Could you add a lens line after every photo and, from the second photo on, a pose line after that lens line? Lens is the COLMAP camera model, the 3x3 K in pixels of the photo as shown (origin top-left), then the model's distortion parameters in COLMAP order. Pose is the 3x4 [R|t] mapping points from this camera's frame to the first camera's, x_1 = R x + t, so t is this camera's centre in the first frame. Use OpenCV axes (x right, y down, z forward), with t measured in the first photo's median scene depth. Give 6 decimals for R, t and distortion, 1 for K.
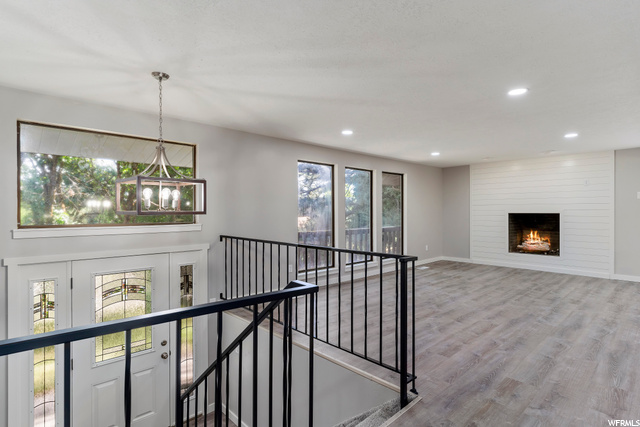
lens RADIAL K [[330.2, 0, 320.0], [0, 330.2, 213.5], [0, 0, 1]] dist [-0.002493, 0.000953]
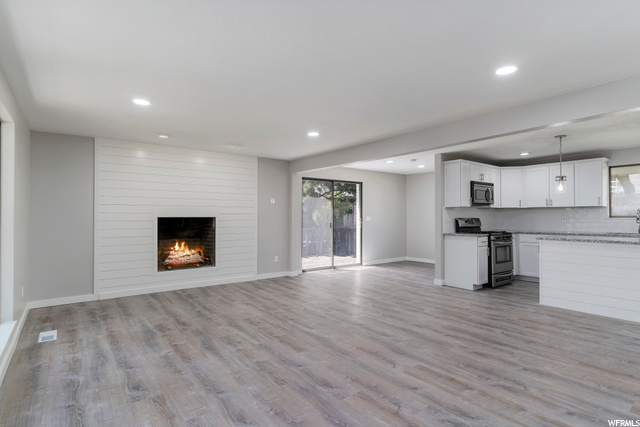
lens RADIAL K [[330.2, 0, 320.0], [0, 330.2, 213.5], [0, 0, 1]] dist [-0.002493, 0.000953]
pose [[0.093800, 0.009226, 0.995548, -0.225181], [0.005921, 0.999934, -0.009825, -0.000364], [-0.995573, 0.006817, 0.093740, 1.124160]]
